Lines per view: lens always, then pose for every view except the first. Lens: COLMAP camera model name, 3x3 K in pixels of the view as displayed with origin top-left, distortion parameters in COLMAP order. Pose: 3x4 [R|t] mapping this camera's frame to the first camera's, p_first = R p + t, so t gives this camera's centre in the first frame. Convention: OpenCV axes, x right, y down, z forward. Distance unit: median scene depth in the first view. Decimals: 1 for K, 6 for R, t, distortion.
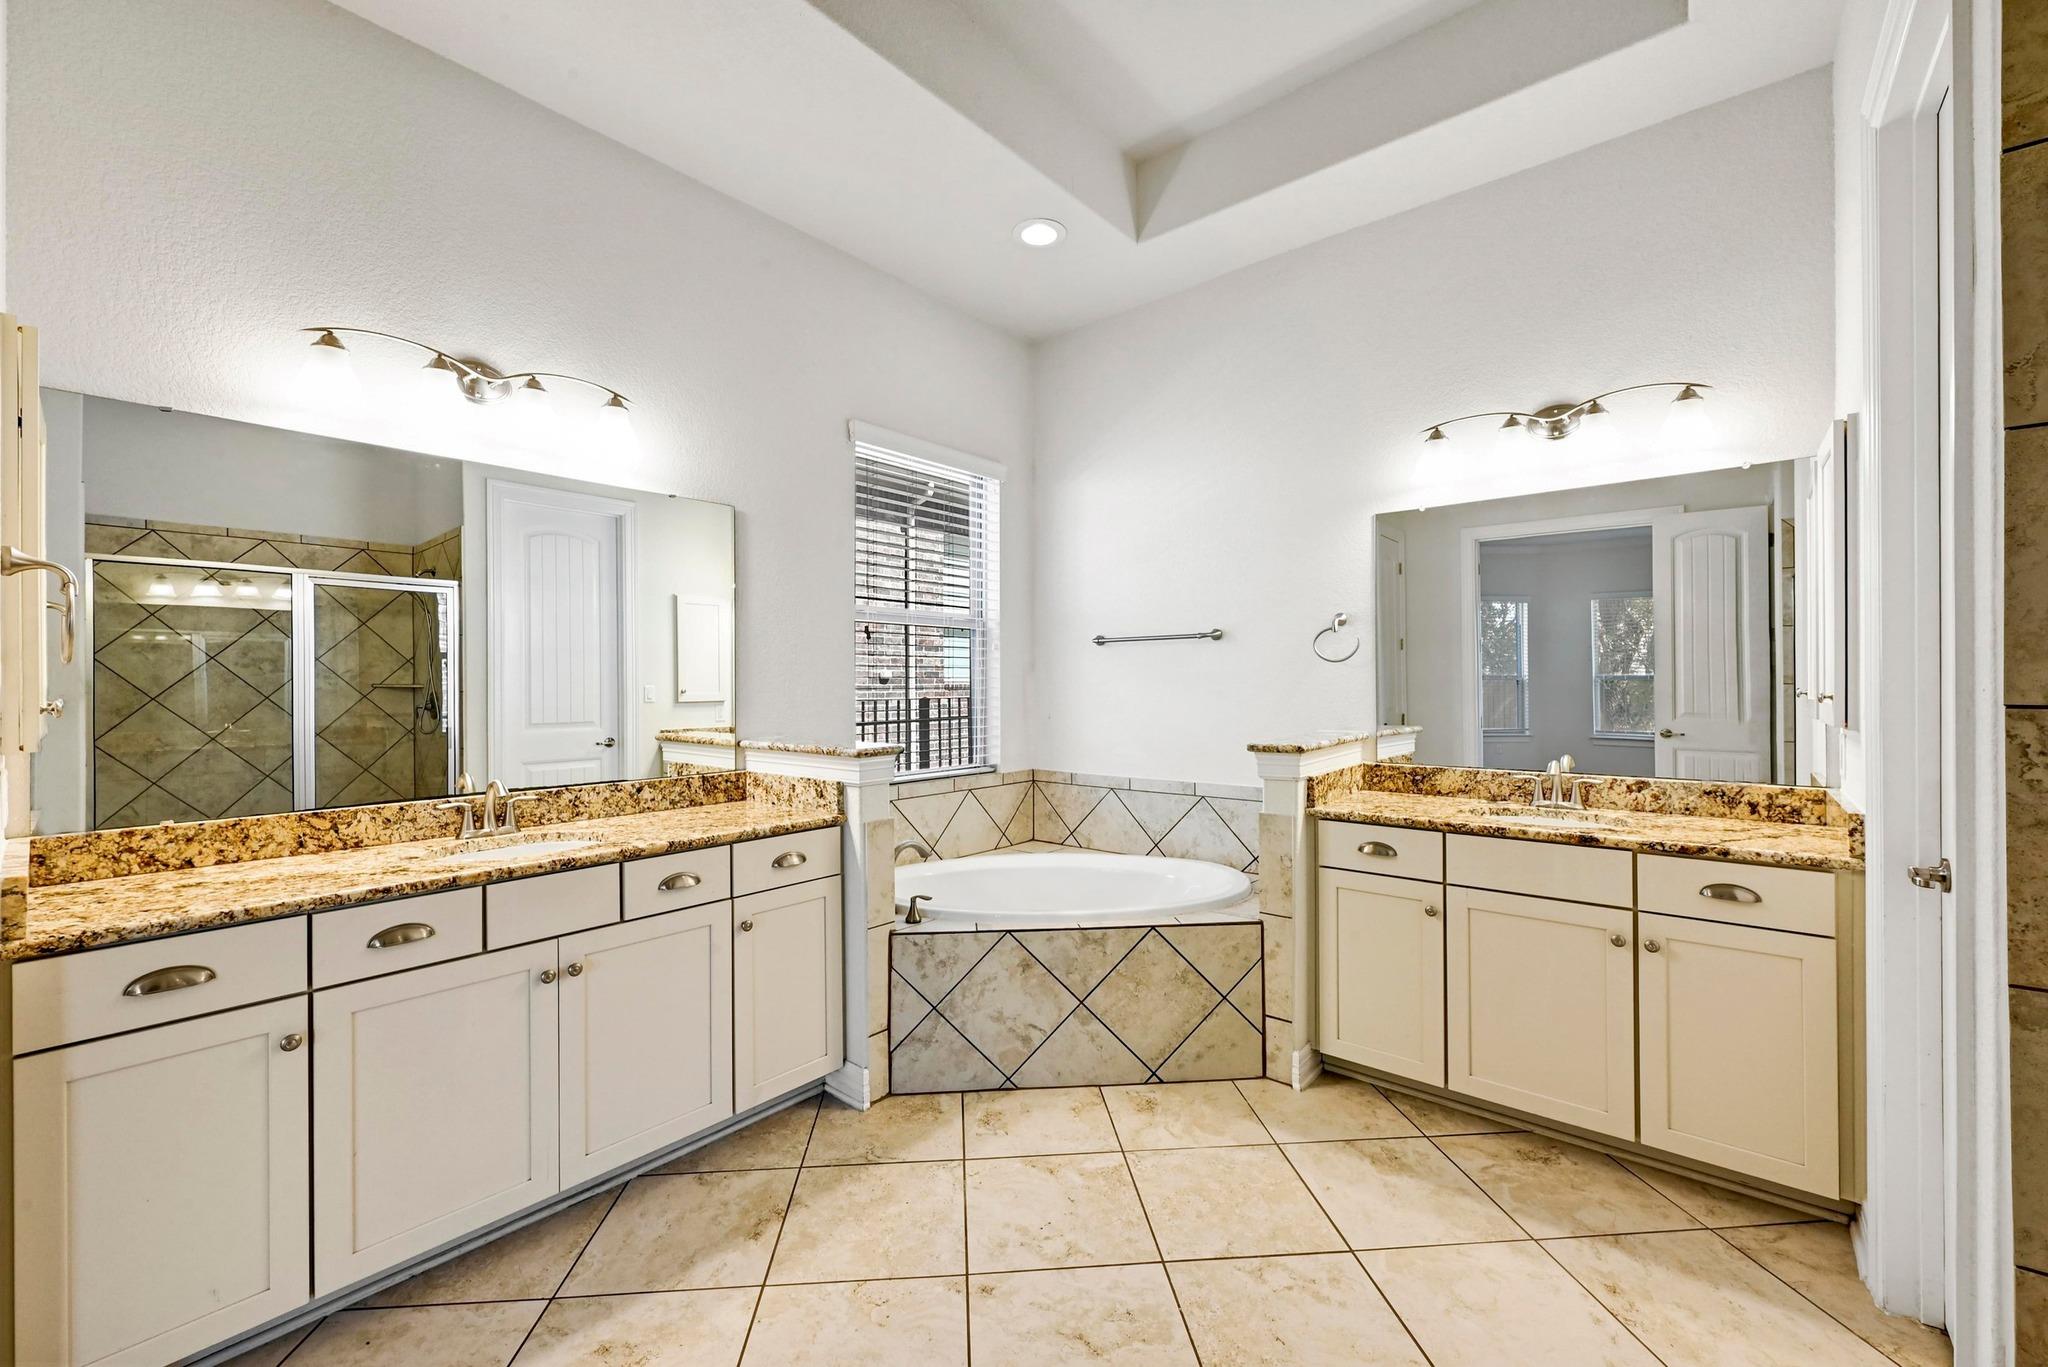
lens RADIAL K [[828.0, 0, 1014.7], [0, 828.0, 684.1], [0, 0, 1]] dist [-0.000159, 0.000144]
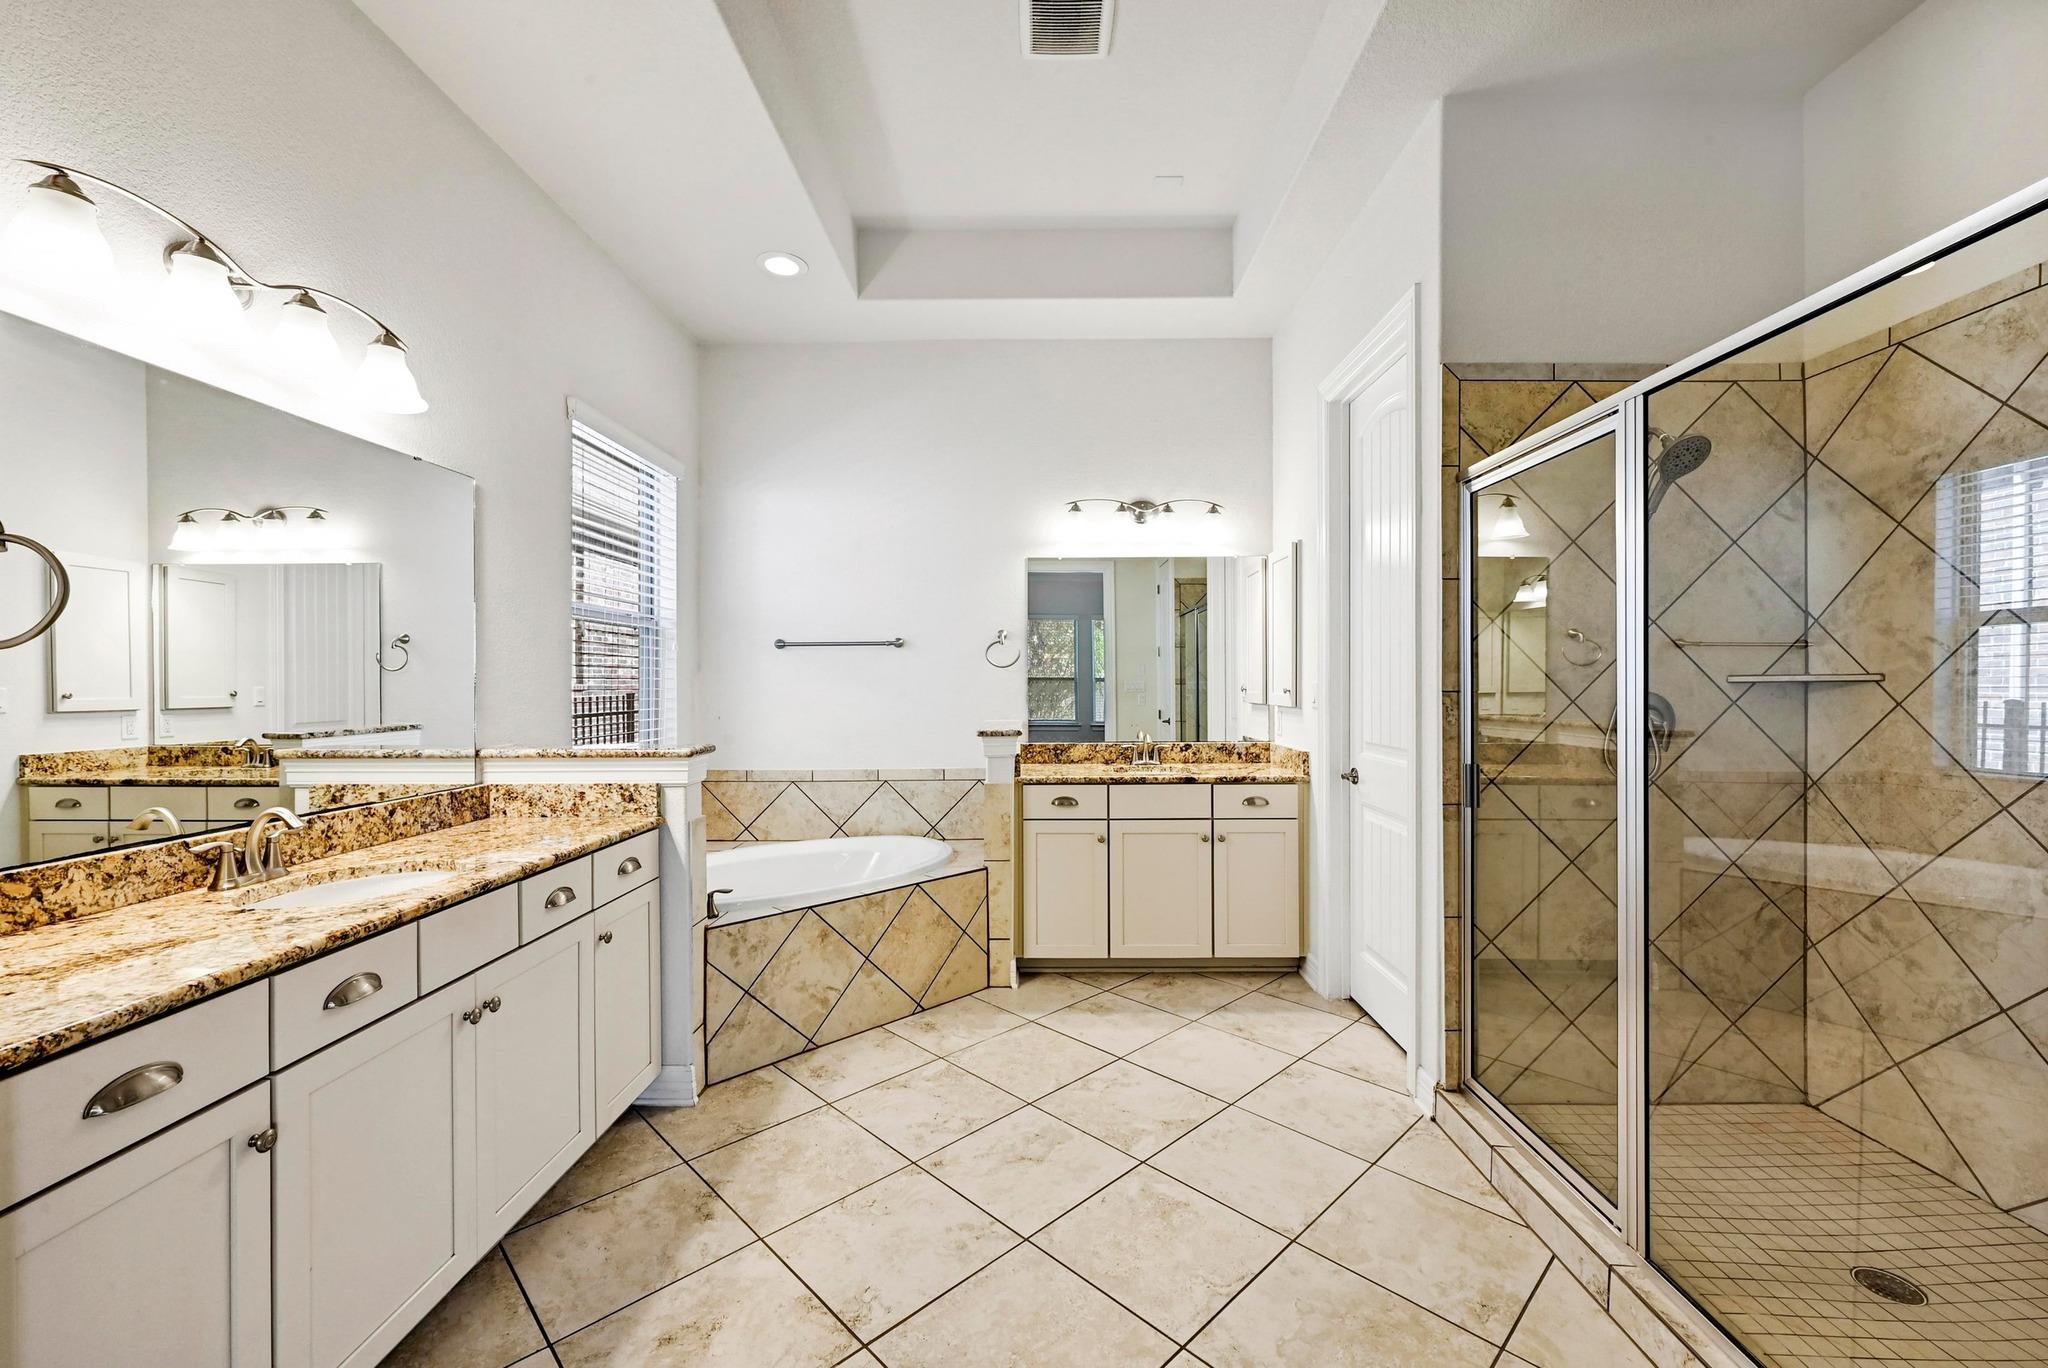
lens RADIAL K [[826.3, 0, 1033.6], [0, 826.3, 688.9], [0, 0, 1]] dist [-0.000094, 0.000202]
pose [[0.765438, -0.003782, 0.643499, -0.492342], [0.002012, 0.999992, 0.003484, 0.003261], [-0.643507, -0.001372, 0.765439, -0.037644]]
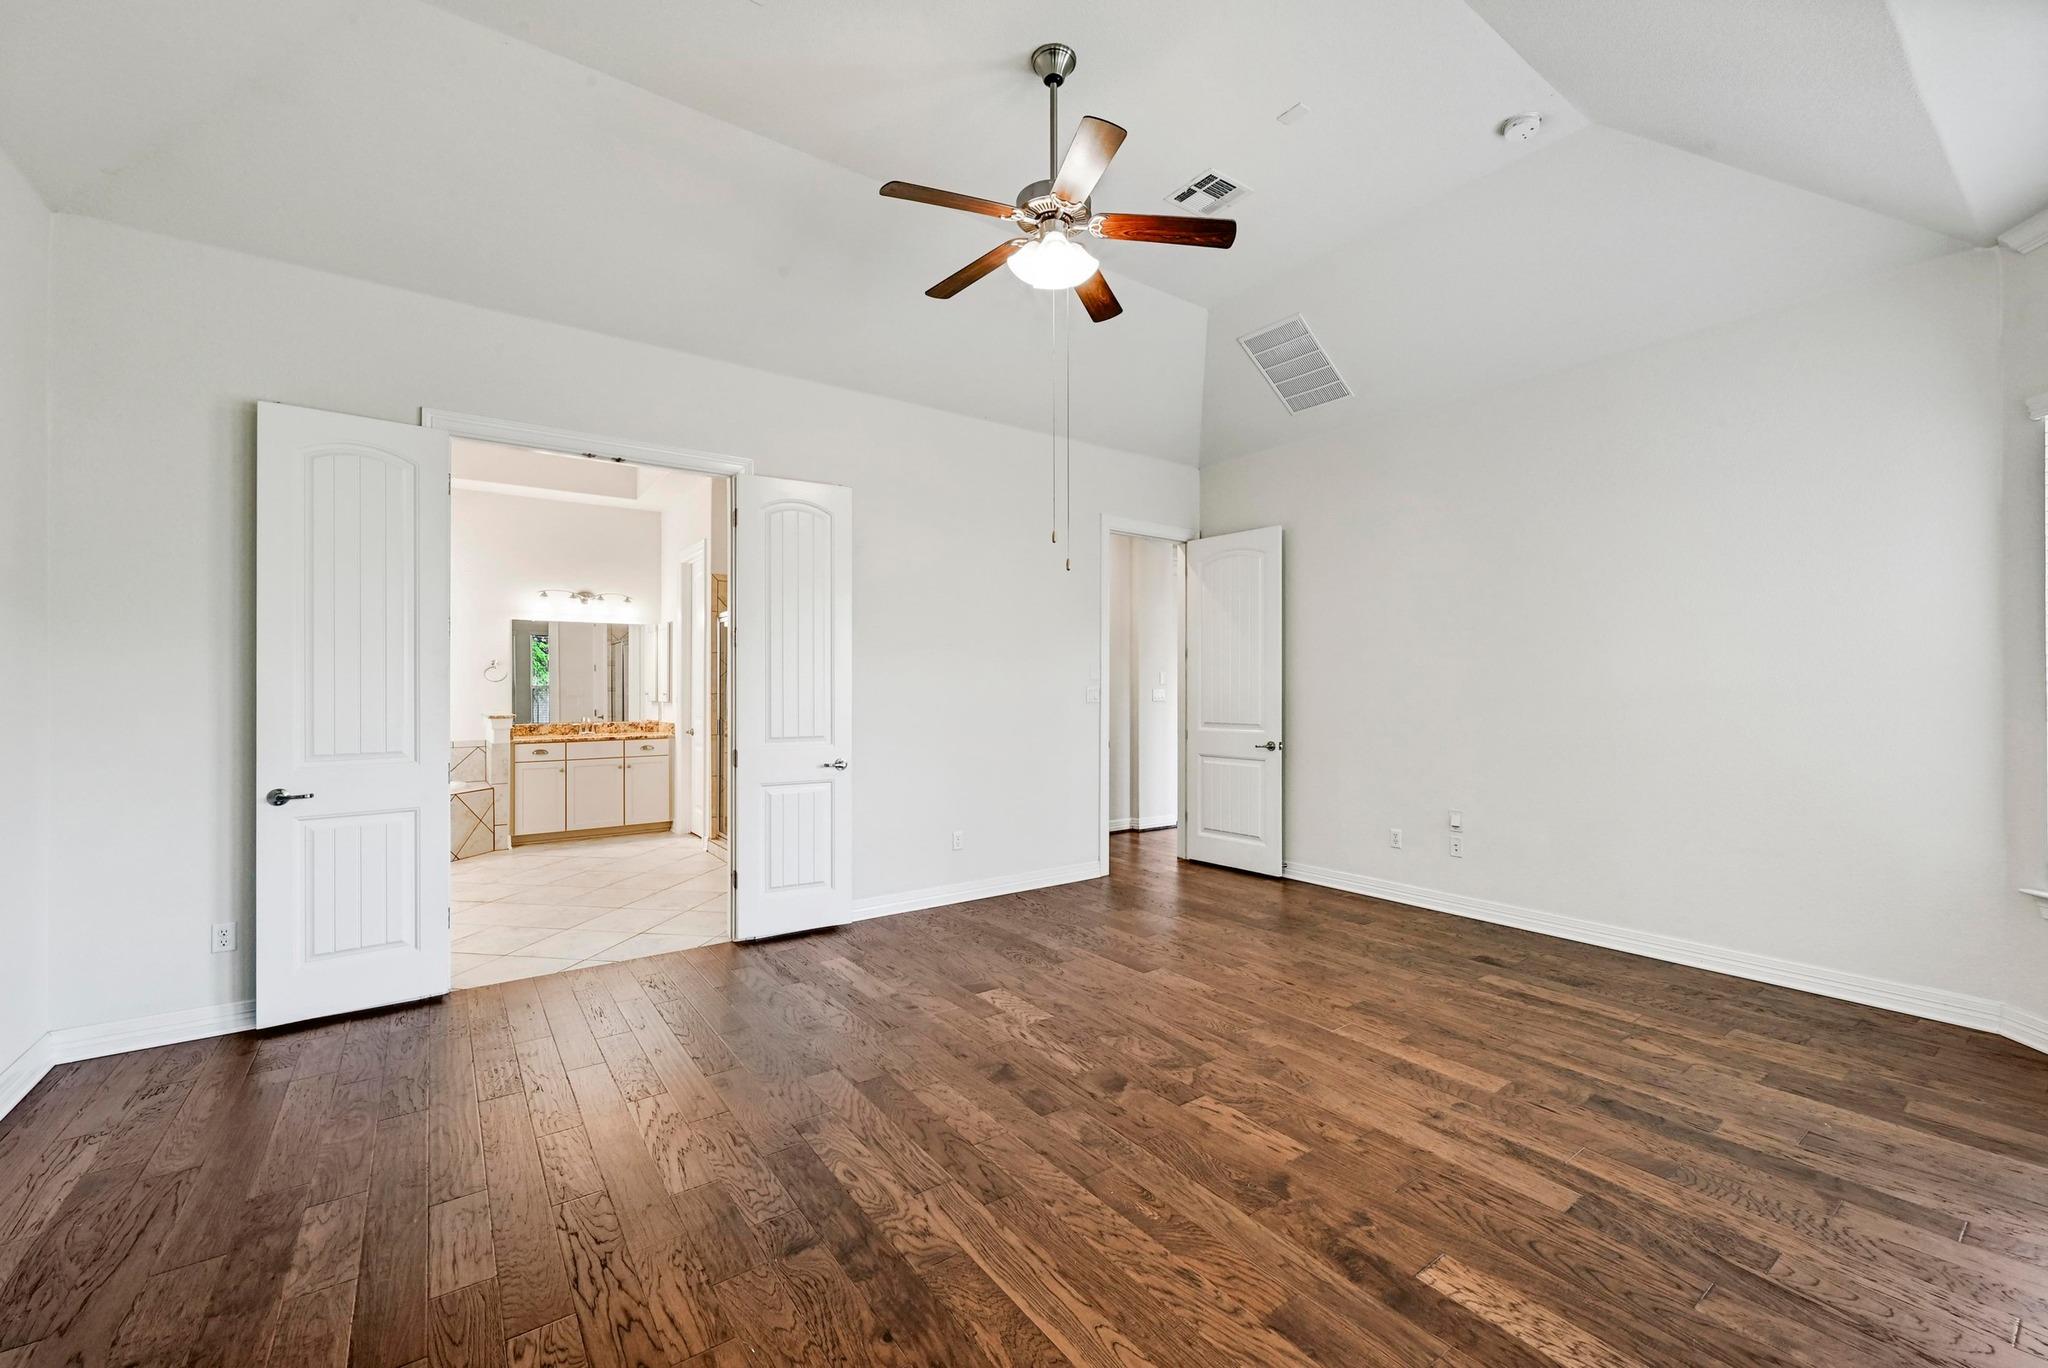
lens RADIAL K [[826.3, 0, 1033.6], [0, 826.3, 688.9], [0, 0, 1]] dist [-0.000094, 0.000202]
pose [[0.230675, 0.002382, 0.973028, -1.784793], [0.000578, 0.999996, -0.002585, 0.001240], [-0.973031, 0.001158, 0.230673, -1.171851]]
